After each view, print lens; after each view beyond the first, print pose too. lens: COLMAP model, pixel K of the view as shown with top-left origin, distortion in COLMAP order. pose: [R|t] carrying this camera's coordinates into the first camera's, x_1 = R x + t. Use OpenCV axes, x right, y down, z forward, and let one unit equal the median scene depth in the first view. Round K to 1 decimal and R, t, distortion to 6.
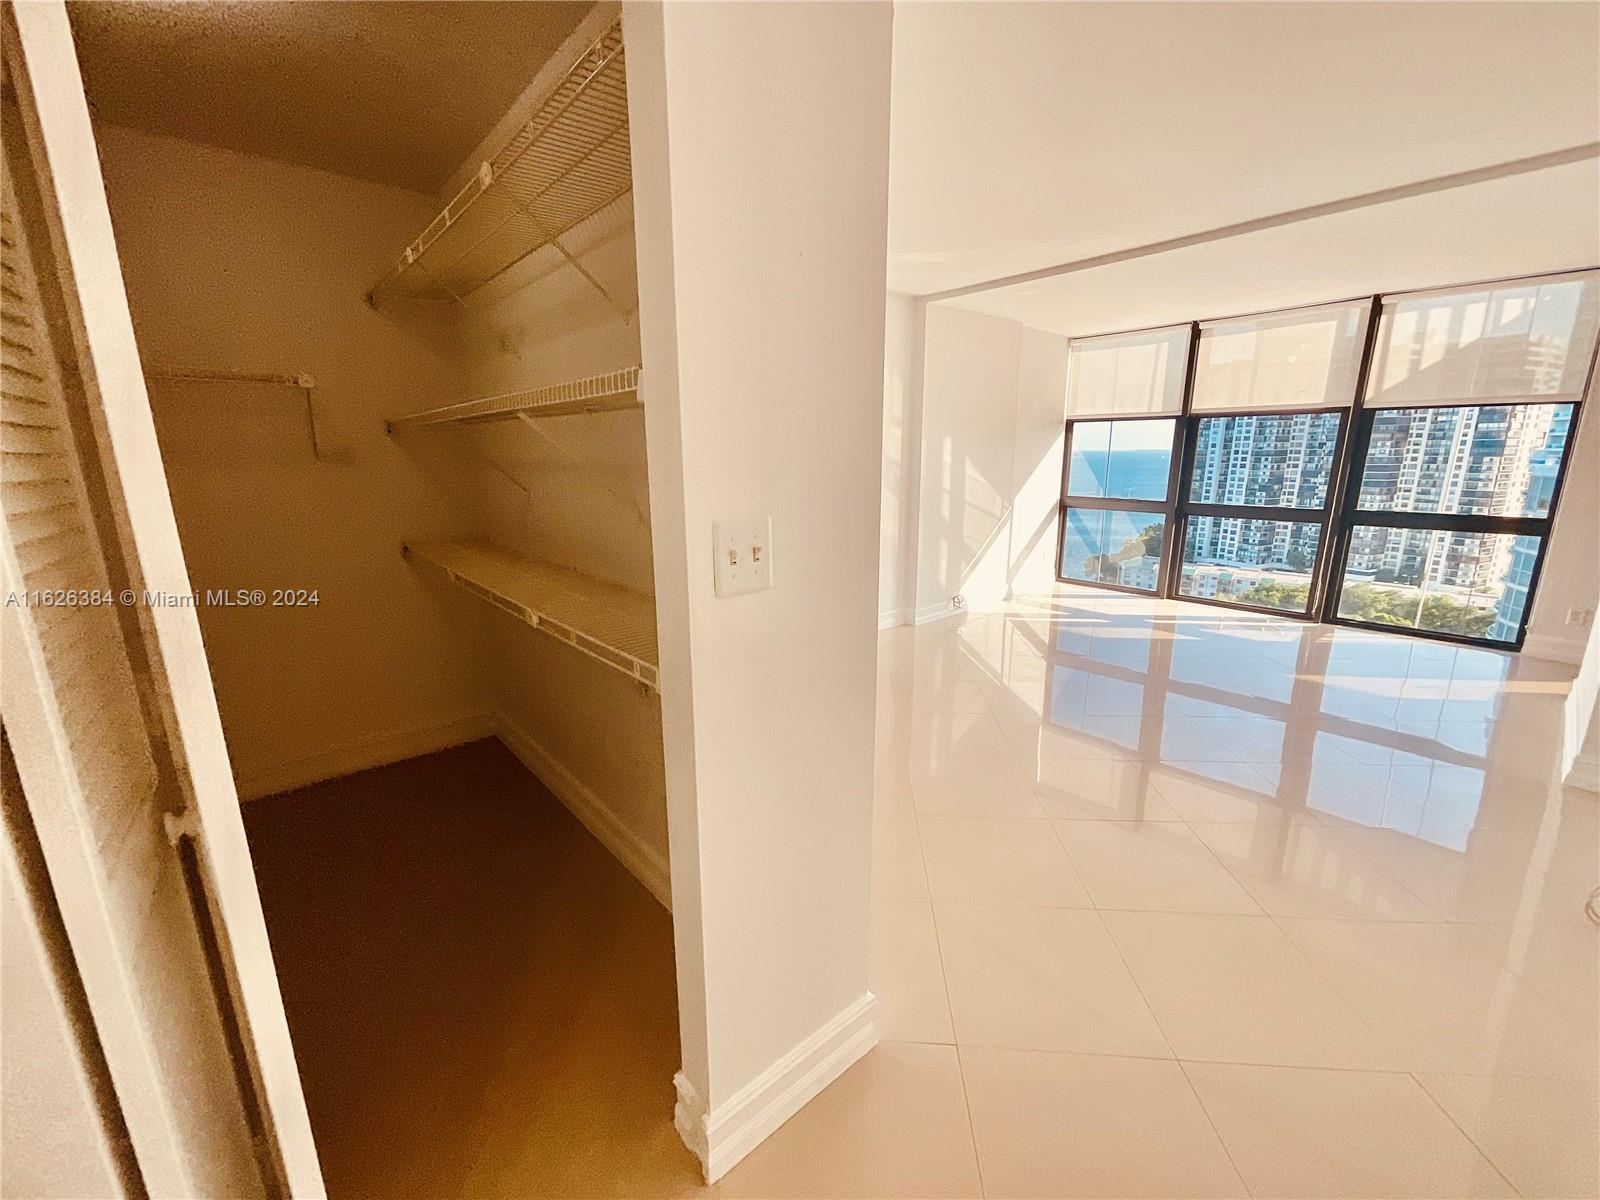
lens RADIAL K [[648.4, 0, 800.8], [0, 648.4, 604.6], [0, 0, 1]] dist [0.001443, 0.001316]
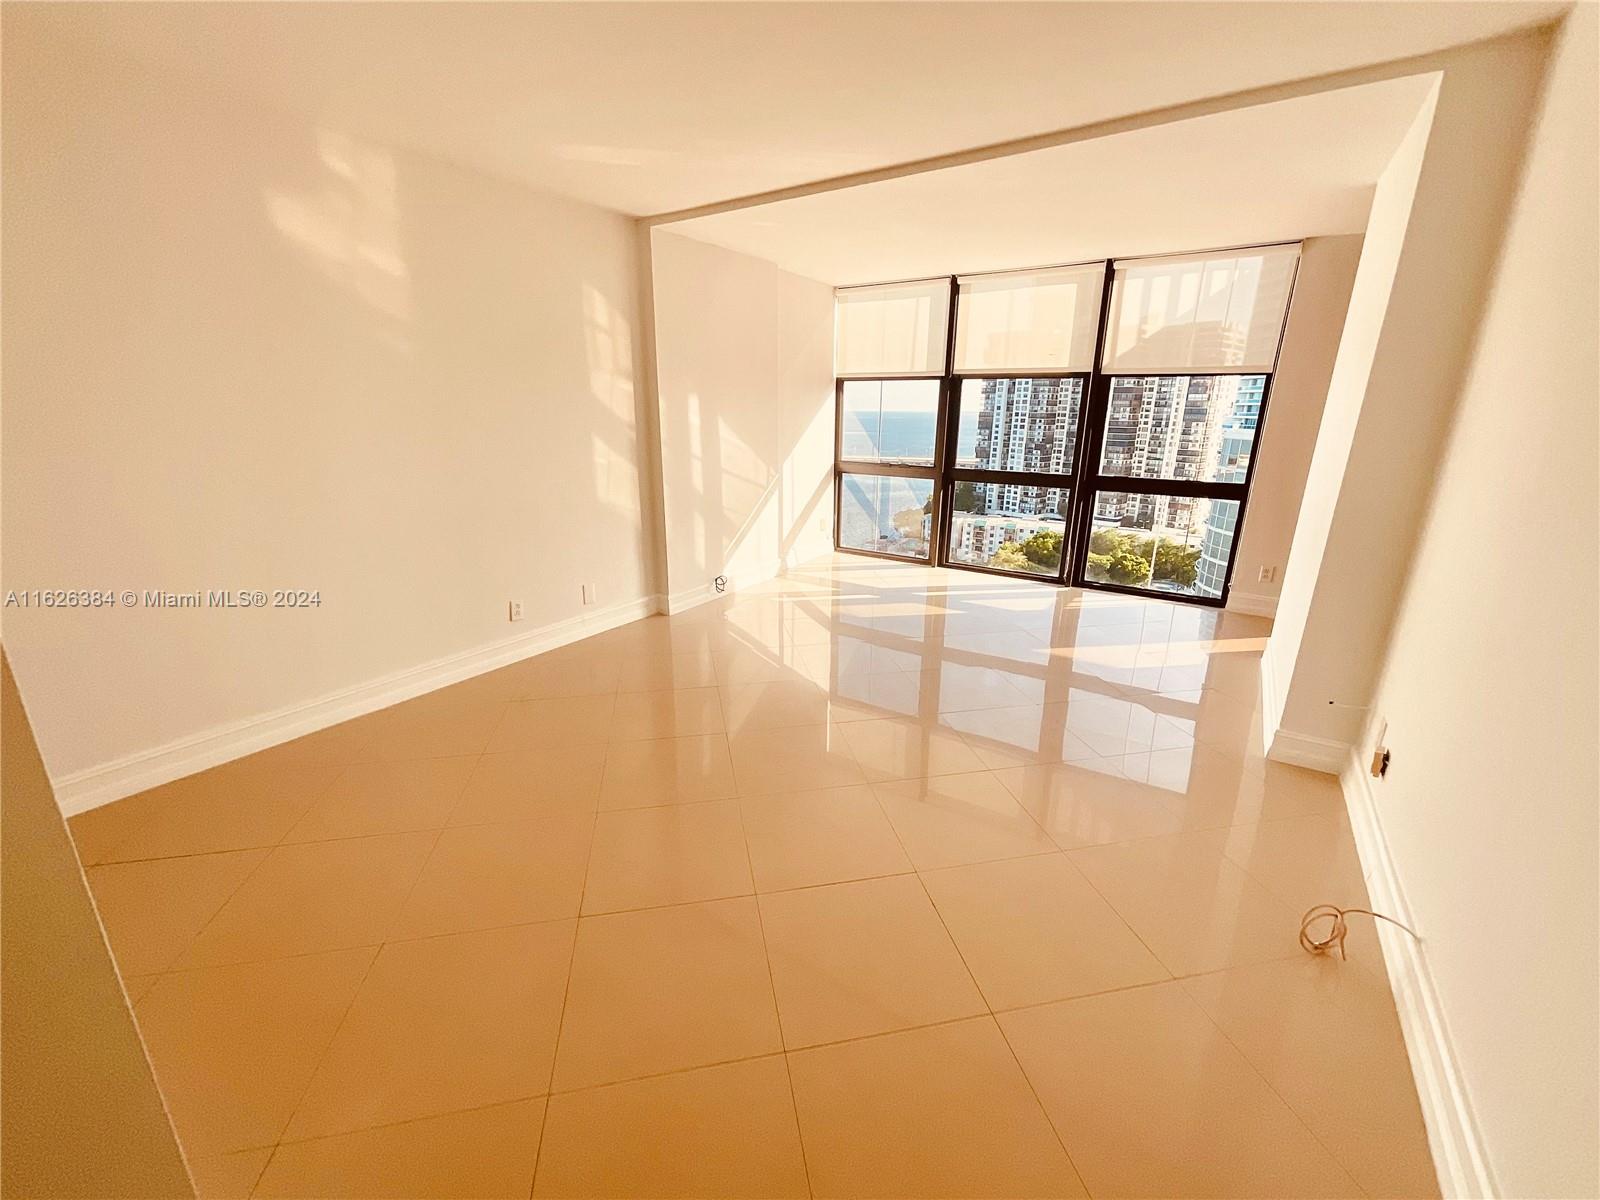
lens RADIAL K [[648.4, 0, 808.9], [0, 648.4, 602.8], [0, 0, 1]] dist [0.001443, 0.001316]
pose [[0.961010, -0.061308, 0.269630, 0.099081], [0.044960, 0.996780, 0.066399, -0.026938], [-0.272832, -0.051687, 0.960672, 0.102075]]
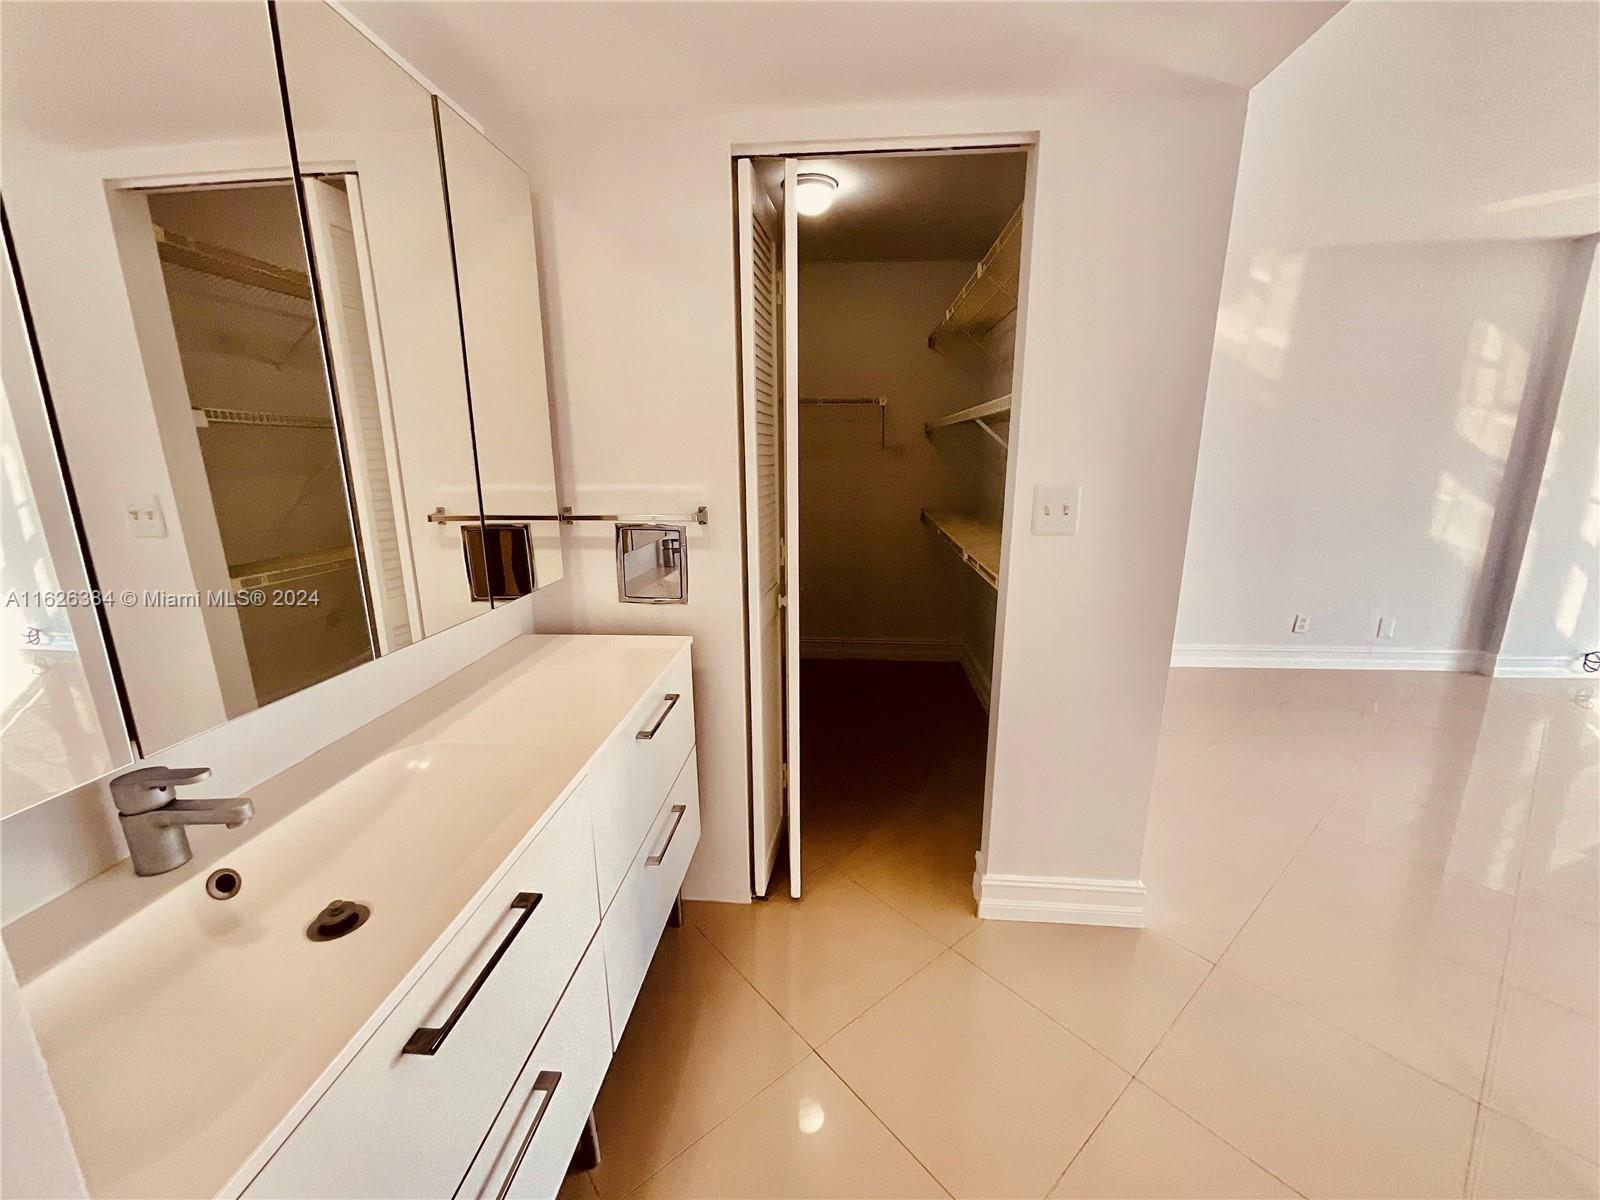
lens RADIAL K [[648.4, 0, 795.6], [0, 648.4, 600.4], [0, 0, 1]] dist [0.001443, 0.001316]
pose [[0.699941, 0.165018, -0.694875, 0.097519], [-0.165412, 0.983943, 0.067047, 0.022479], [0.694782, 0.068012, 0.715998, -0.089445]]
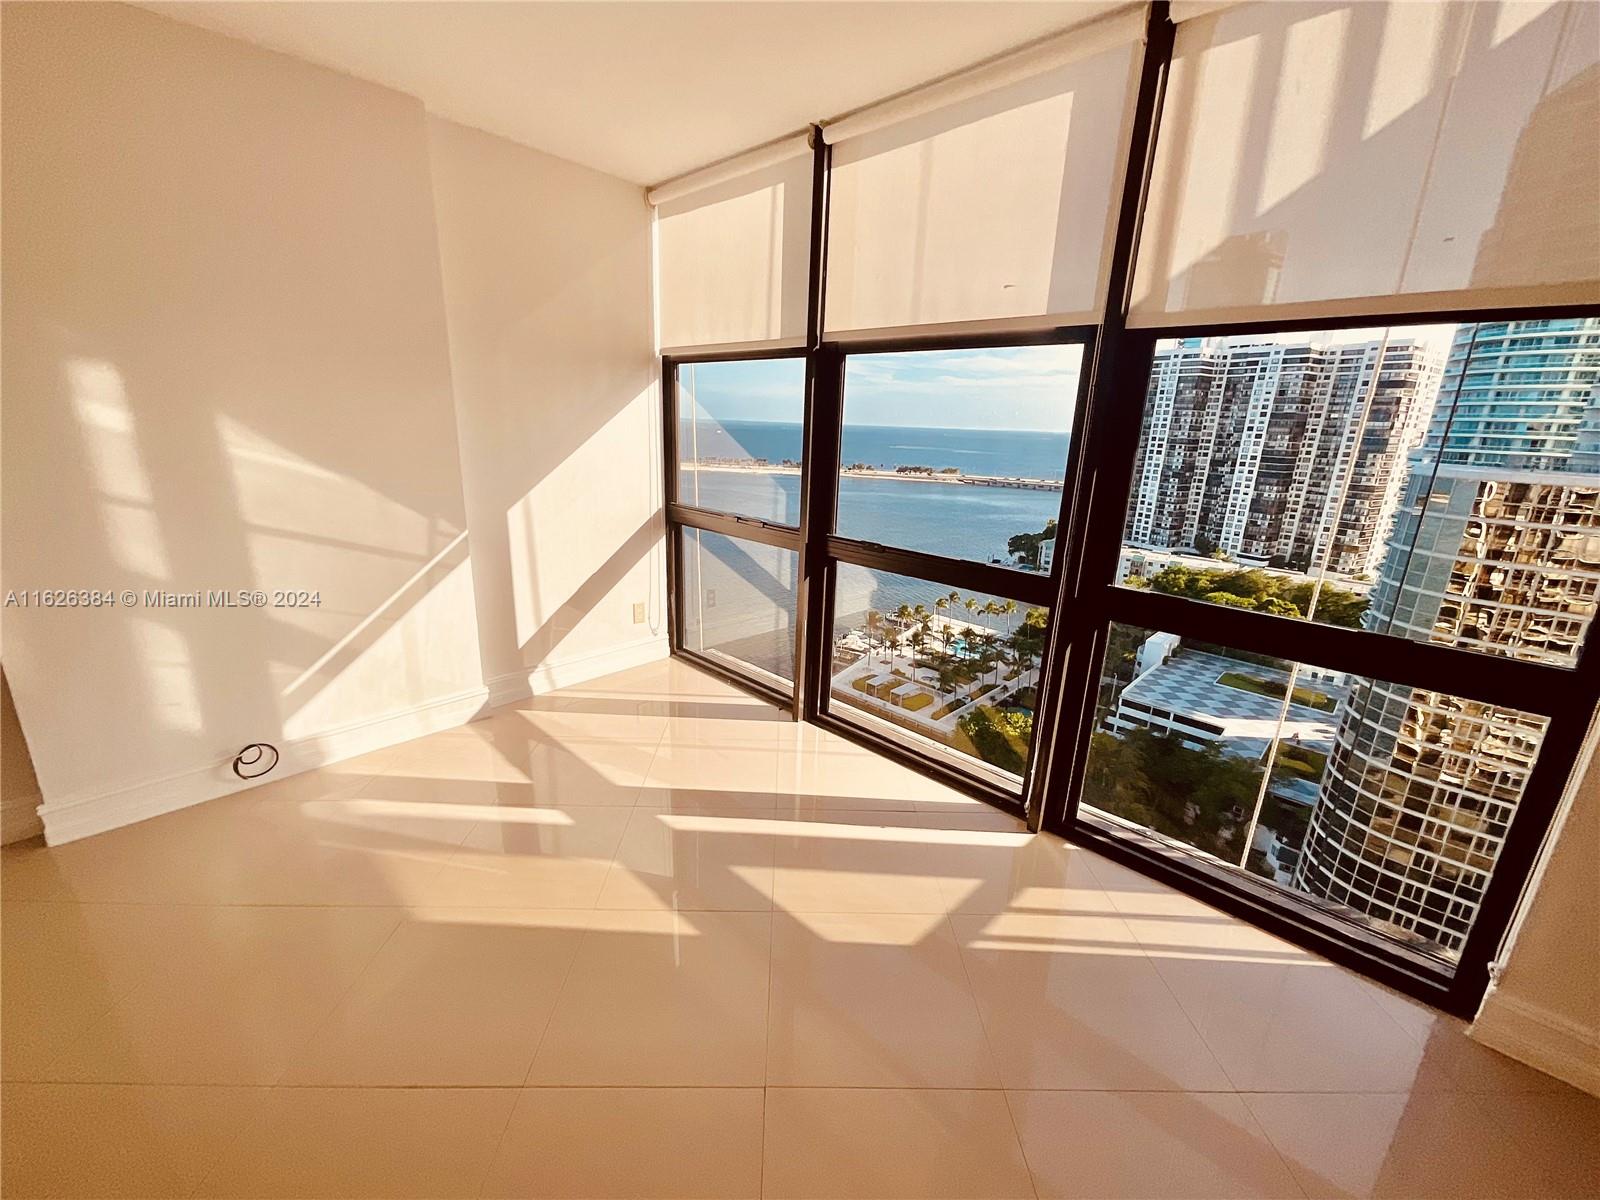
lens RADIAL K [[648.4, 0, 805.3], [0, 648.4, 602.3], [0, 0, 1]] dist [0.001443, 0.001316]
pose [[0.994429, 0.017451, 0.103954, 0.460980], [-0.021746, 0.998950, 0.040326, -0.110467], [-0.103141, -0.042362, 0.993764, 0.456001]]
